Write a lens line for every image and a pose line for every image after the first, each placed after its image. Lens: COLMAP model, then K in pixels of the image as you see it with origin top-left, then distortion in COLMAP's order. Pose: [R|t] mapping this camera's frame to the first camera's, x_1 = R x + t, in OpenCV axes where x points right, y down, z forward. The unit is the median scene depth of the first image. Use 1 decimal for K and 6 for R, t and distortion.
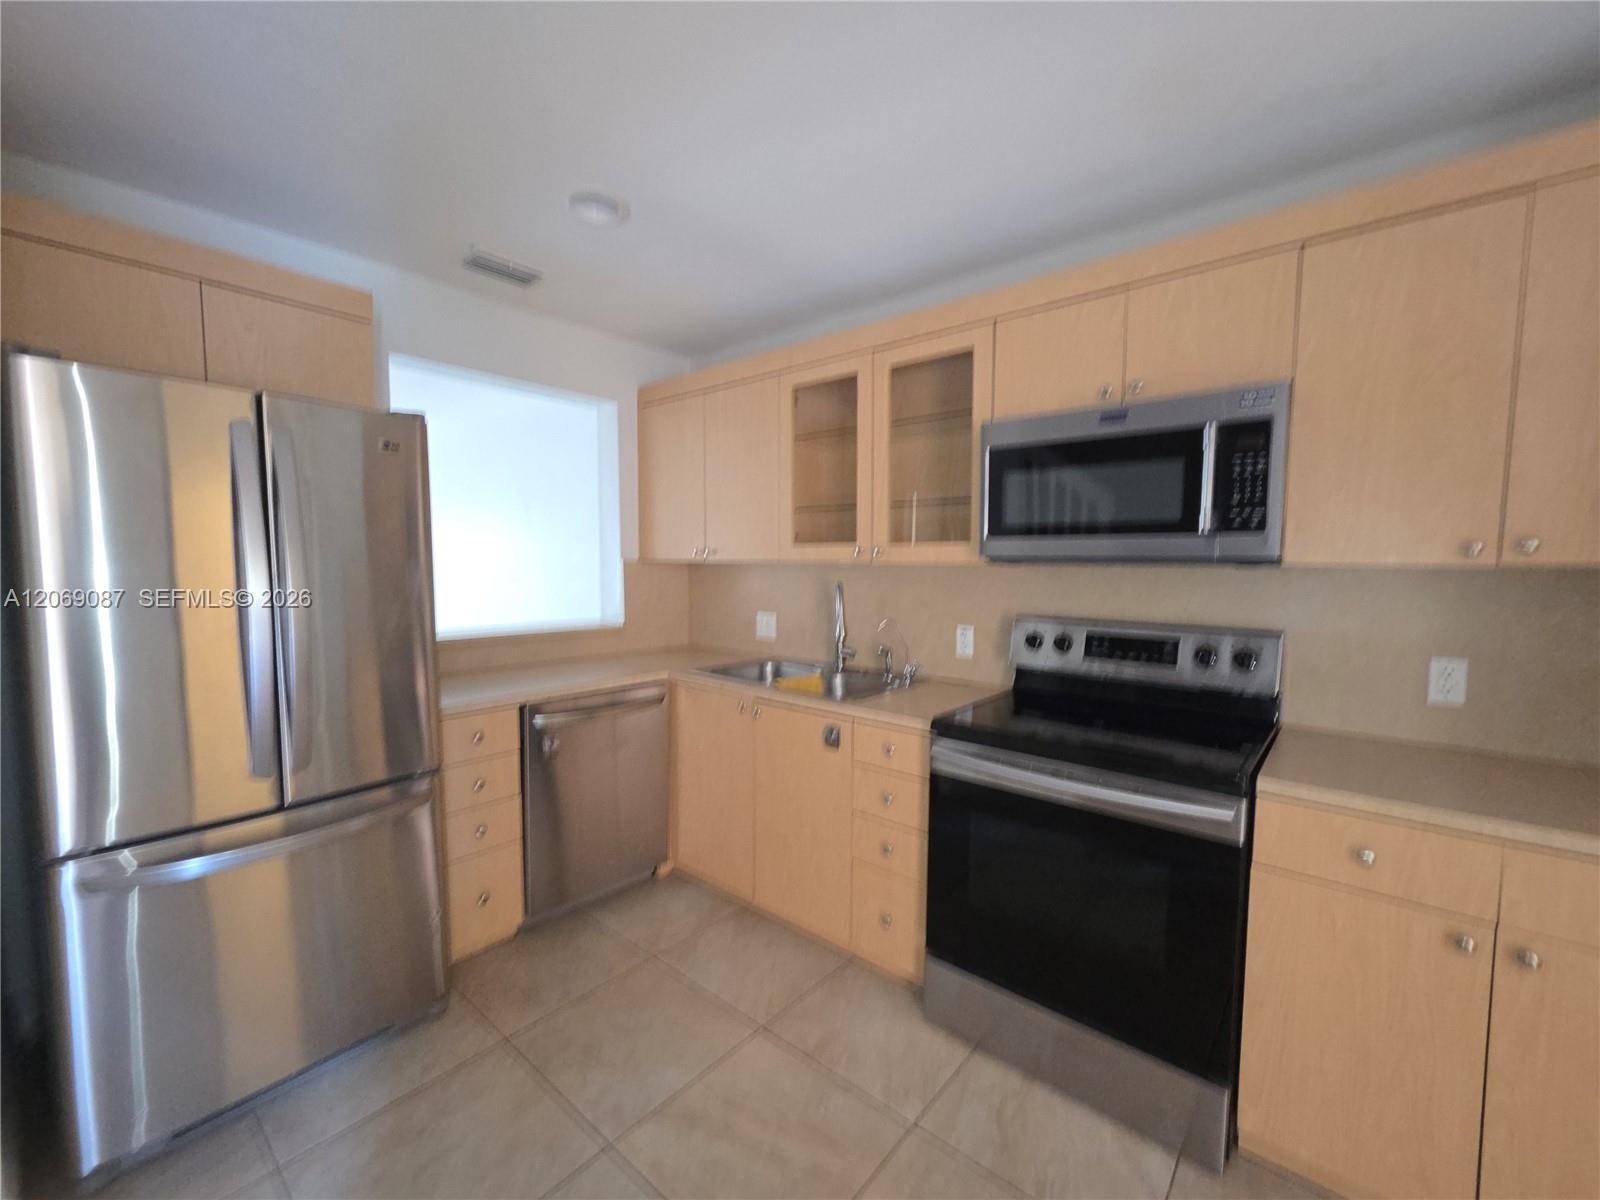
lens RADIAL K [[653.9, 0, 808.8], [0, 653.9, 607.7], [0, 0, 1]] dist [0.001376, 0.001092]
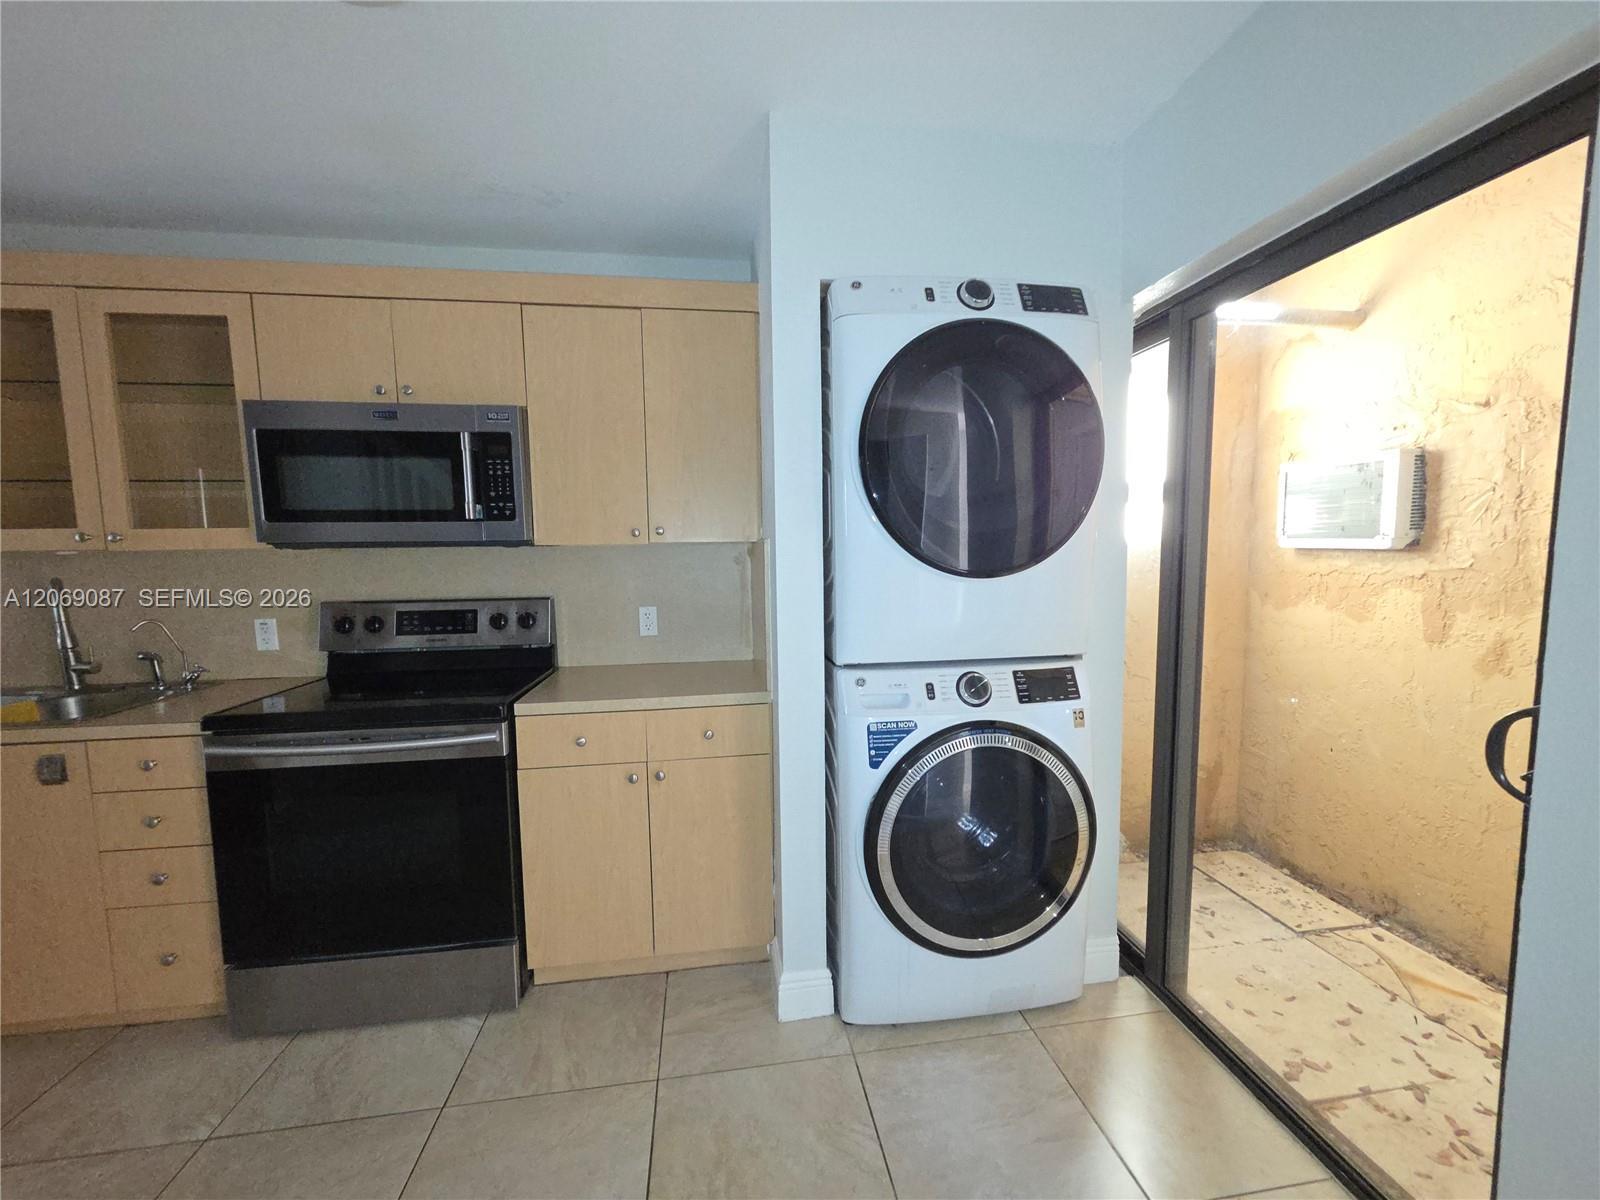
lens RADIAL K [[653.9, 0, 802.7], [0, 653.9, 609.9], [0, 0, 1]] dist [0.001376, 0.001092]
pose [[0.664339, -0.085185, 0.742562, 0.065596], [0.069357, 0.996224, 0.052233, 0.024854], [-0.744207, 0.016802, 0.667738, -0.215940]]
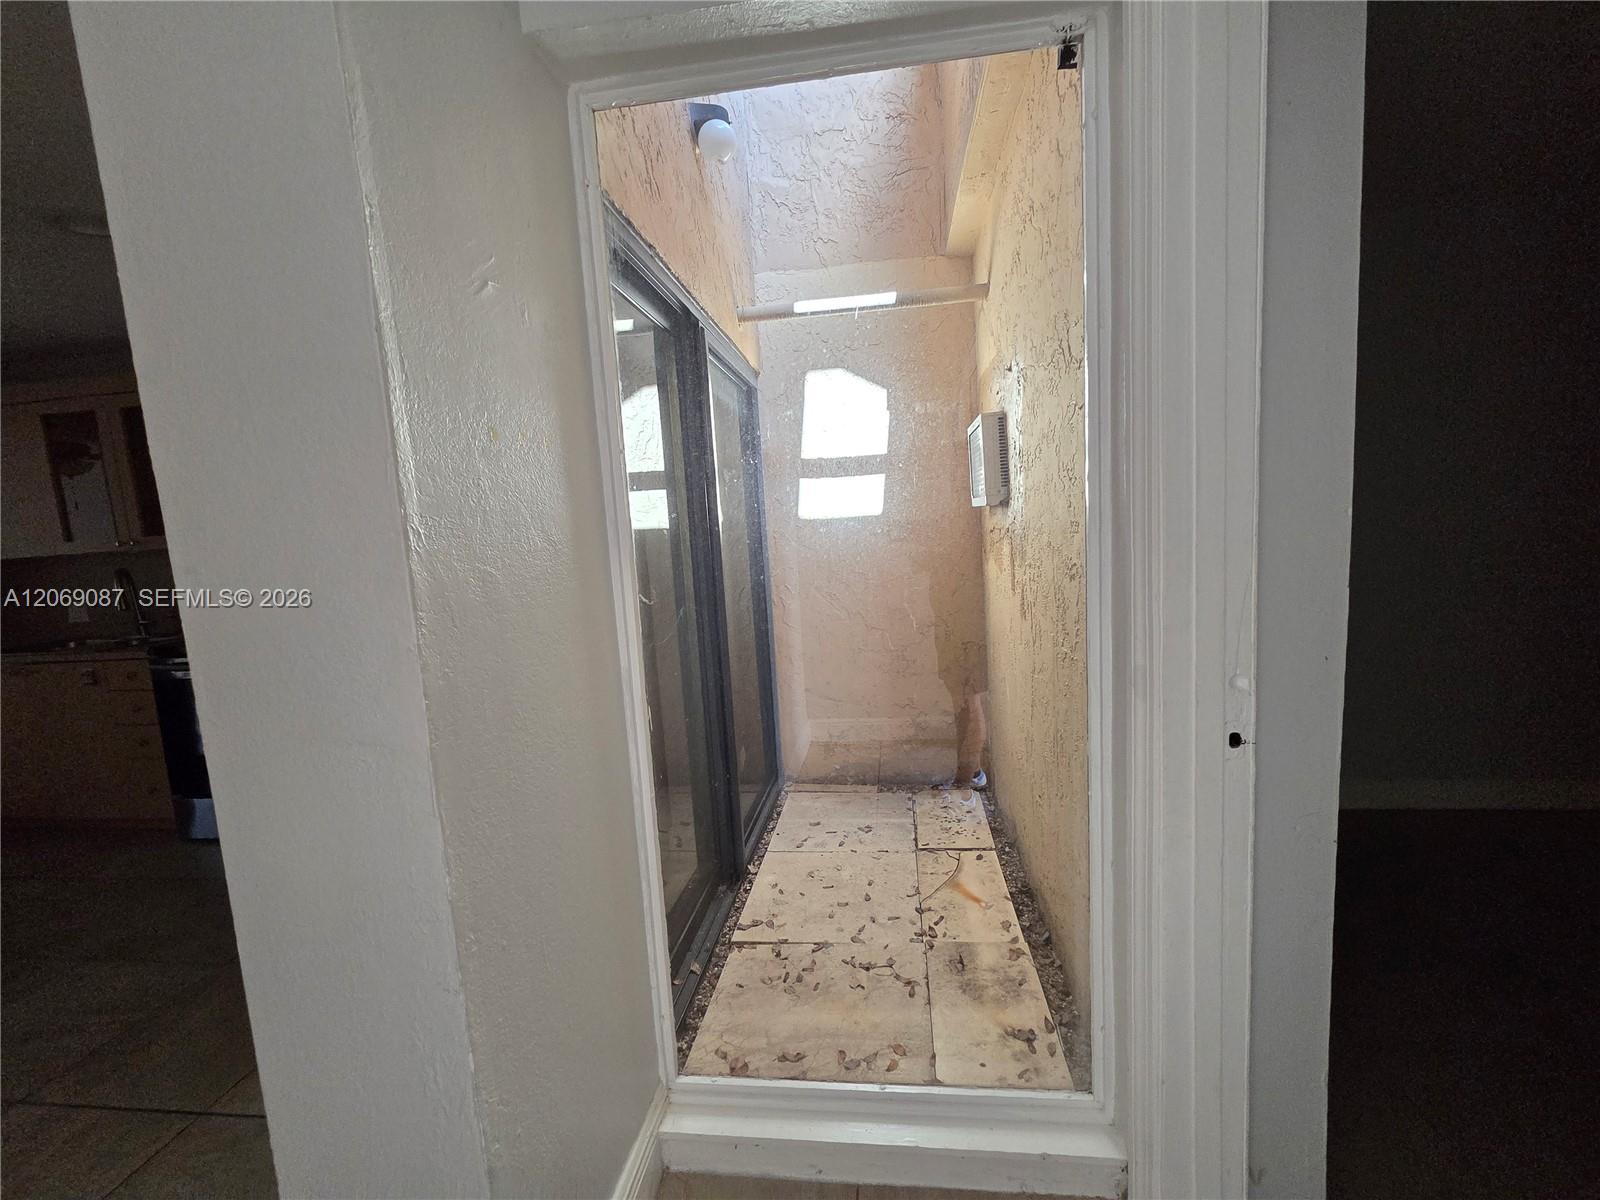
lens RADIAL K [[653.9, 0, 802.8], [0, 653.9, 607.1], [0, 0, 1]] dist [0.001376, 0.001092]
pose [[0.837078, -0.126348, 0.532294, 0.586032], [0.103751, 0.991972, 0.072302, 0.105073], [-0.537156, -0.005296, 0.843466, -1.016342]]
